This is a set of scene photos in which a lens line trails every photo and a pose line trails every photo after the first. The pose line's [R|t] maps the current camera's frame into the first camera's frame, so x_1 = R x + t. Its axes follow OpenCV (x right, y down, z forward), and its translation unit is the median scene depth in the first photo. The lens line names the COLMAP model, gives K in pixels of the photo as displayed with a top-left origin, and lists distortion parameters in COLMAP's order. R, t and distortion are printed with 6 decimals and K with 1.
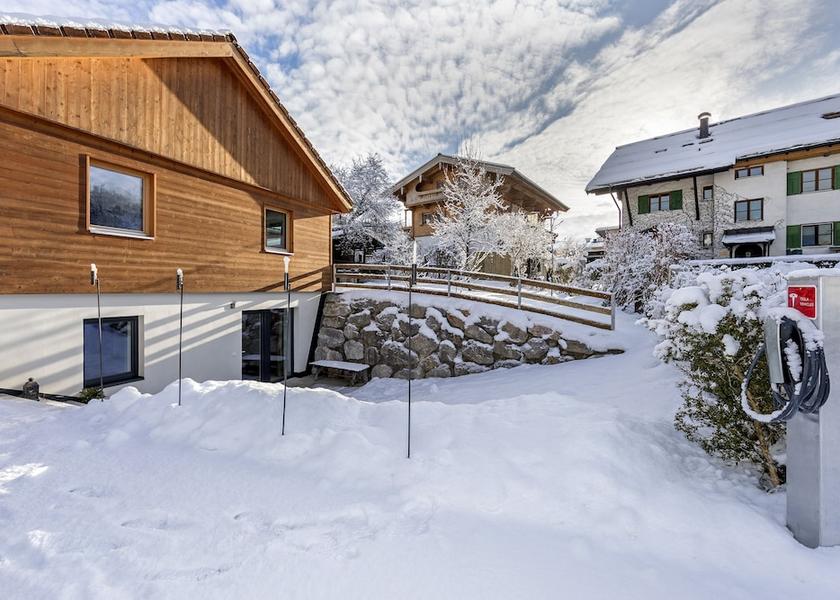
lens RADIAL K [[507.5, 0, 420.0], [0, 507.5, 300.0], [0, 0, 1]] dist [-0.001416, -0.000651]
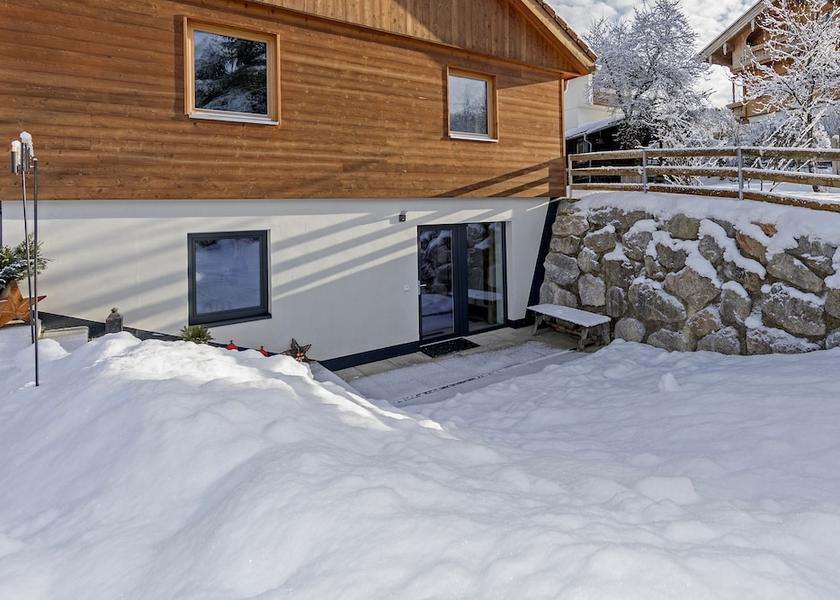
lens RADIAL K [[670.0, 0, 420.0], [0, 670.0, 191.6], [0, 0, 1]] dist [0.000482, 0.001216]
pose [[0.881580, -0.020325, -0.471598, 0.090822], [0.002314, 0.999247, -0.038740, 0.011942], [0.472030, 0.033061, 0.880963, 0.226144]]
